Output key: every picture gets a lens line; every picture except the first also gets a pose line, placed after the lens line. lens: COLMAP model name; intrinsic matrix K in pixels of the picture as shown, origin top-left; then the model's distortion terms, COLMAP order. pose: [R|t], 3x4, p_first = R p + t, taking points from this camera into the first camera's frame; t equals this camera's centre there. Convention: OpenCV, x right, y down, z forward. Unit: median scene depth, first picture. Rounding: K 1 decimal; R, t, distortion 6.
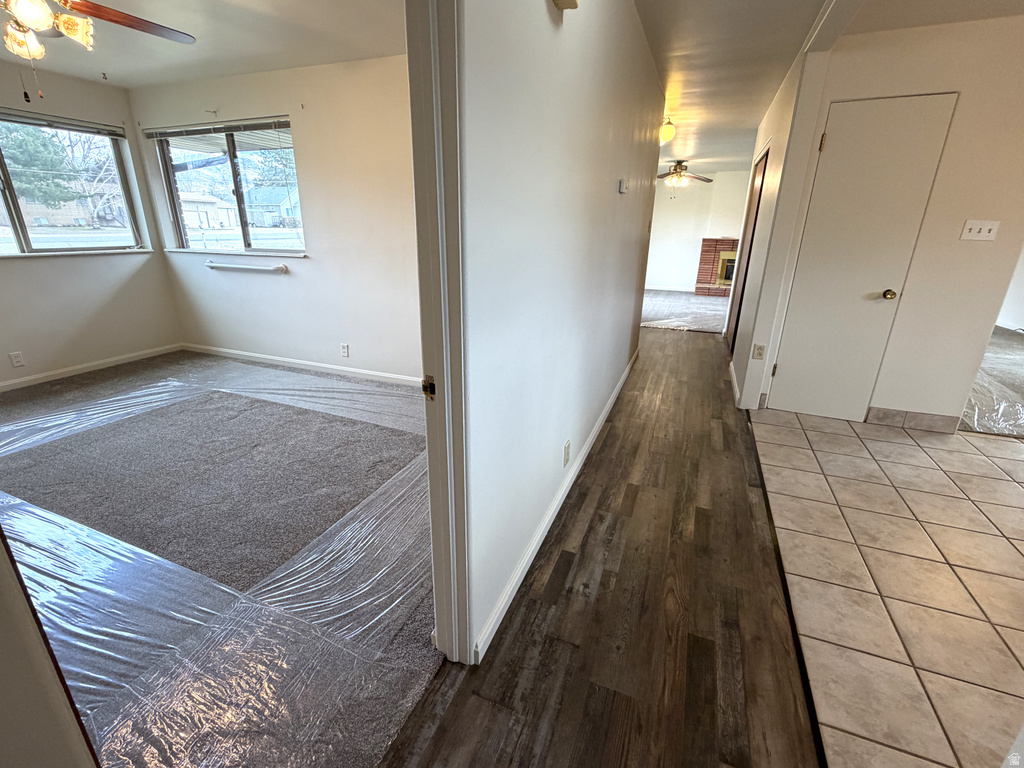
lens RADIAL K [[458.9, 0, 512.0], [0, 458.9, 384.0], [0, 0, 1]] dist [0.000878, -0.000276]
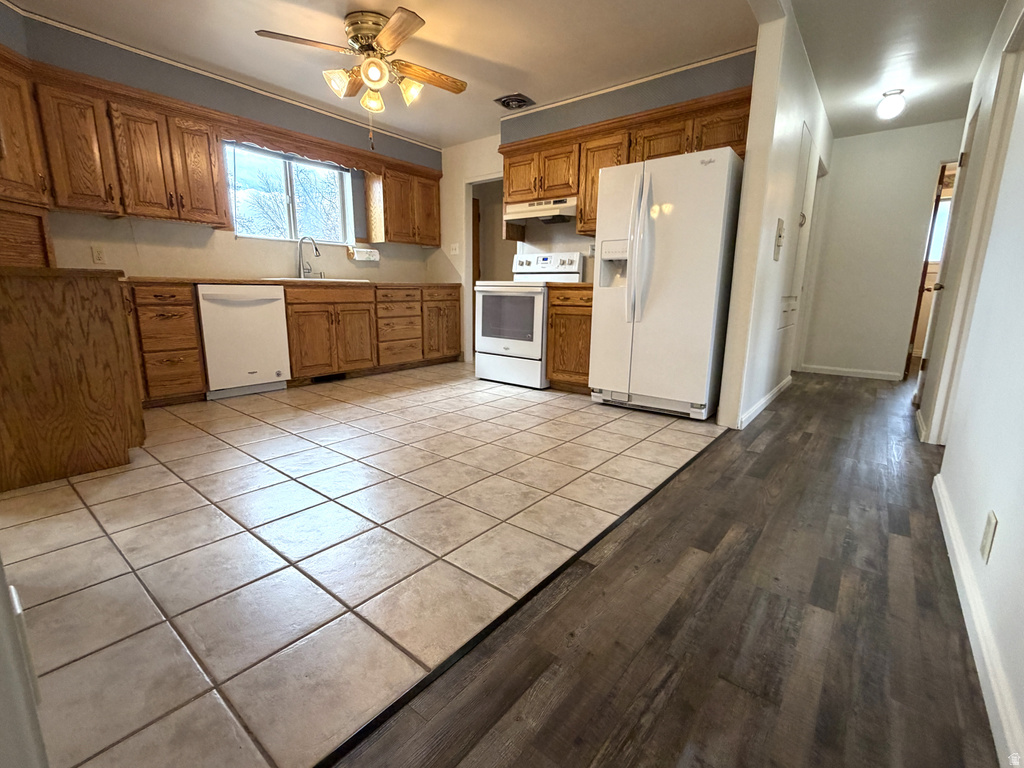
lens RADIAL K [[459.7, 0, 512.0], [0, 459.7, 384.0], [0, 0, 1]] dist [-0.001903, -0.000914]
pose [[-0.956702, -0.079636, 0.279962, 0.291046], [0.073307, 0.864915, 0.496536, -0.170581], [-0.281686, 0.495561, -0.821628, 0.858995]]
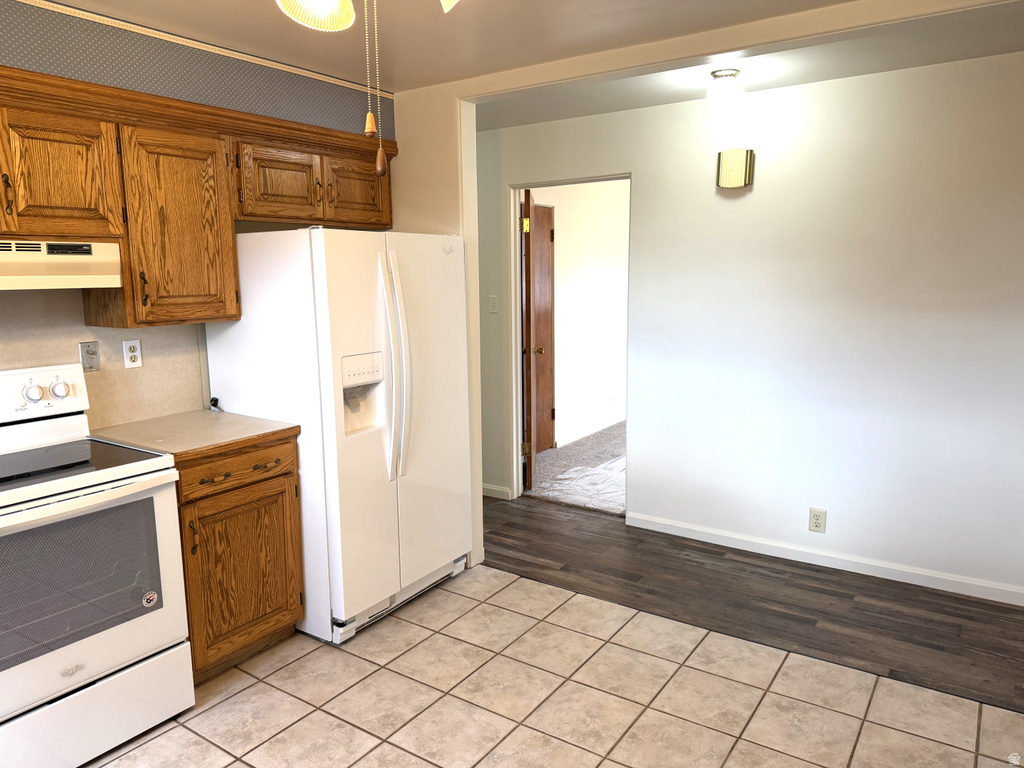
lens RADIAL K [[718.6, 0, 512.0], [0, 718.6, 384.0], [0, 0, 1]] dist [0.116213, -0.176084]
pose [[-0.216806, 0.145174, -0.965360, 1.025635], [-0.308163, 0.928140, 0.208786, -0.148148], [0.926300, 0.342754, -0.156489, 0.299341]]
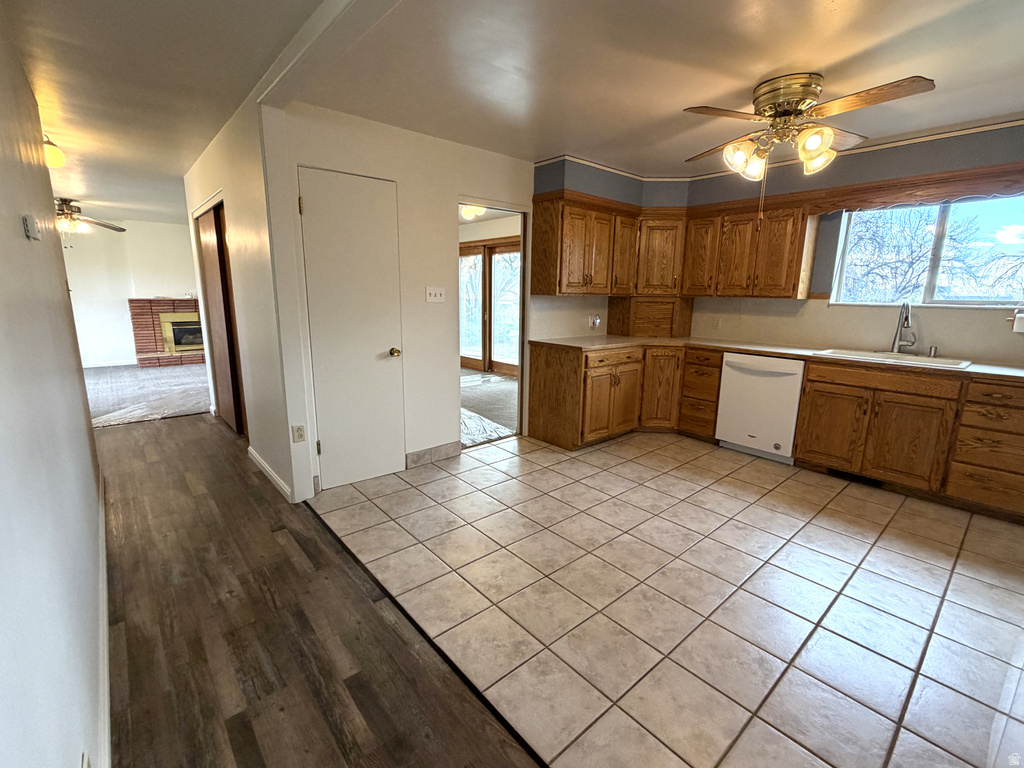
lens RADIAL K [[458.9, 0, 512.0], [0, 458.9, 384.0], [0, 0, 1]] dist [0.000878, -0.000276]
pose [[0.456343, -0.184546, 0.870456, -0.007487], [0.280602, 0.958187, 0.056037, -0.079449], [-0.844401, 0.218680, 0.489046, 0.188723]]
